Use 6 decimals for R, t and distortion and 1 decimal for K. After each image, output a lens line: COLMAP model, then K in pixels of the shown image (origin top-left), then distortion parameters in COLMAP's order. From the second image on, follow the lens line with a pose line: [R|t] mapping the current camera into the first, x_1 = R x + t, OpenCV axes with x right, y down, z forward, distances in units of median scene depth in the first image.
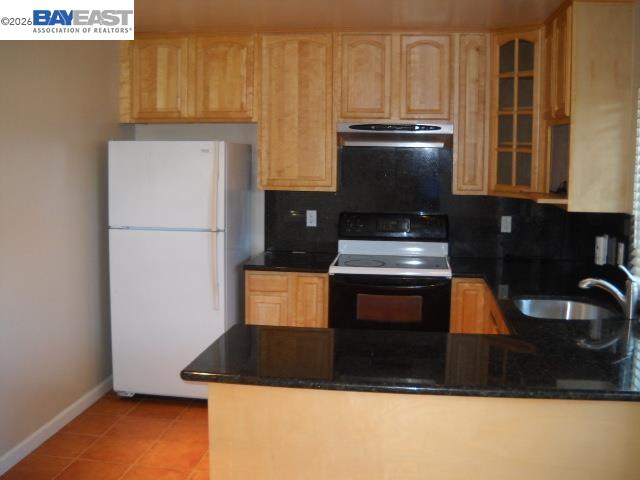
lens RADIAL K [[749.1, 0, 320.0], [0, 749.1, 240.0], [0, 0, 1]] dist [-0.250606, 0.286817]
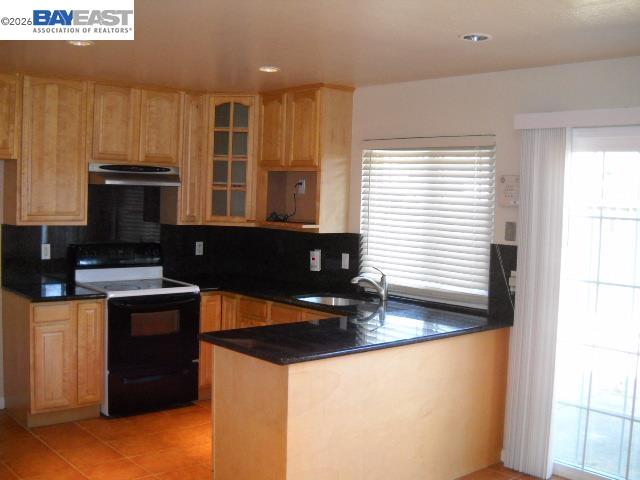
lens RADIAL K [[749.1, 0, 320.0], [0, 749.1, 240.0], [0, 0, 1]] dist [-0.250606, 0.286817]
pose [[0.659718, -0.035891, 0.750656, -0.589885], [0.068611, 0.997564, -0.012602, -0.006289], [-0.748375, 0.059817, 0.660573, 0.034647]]
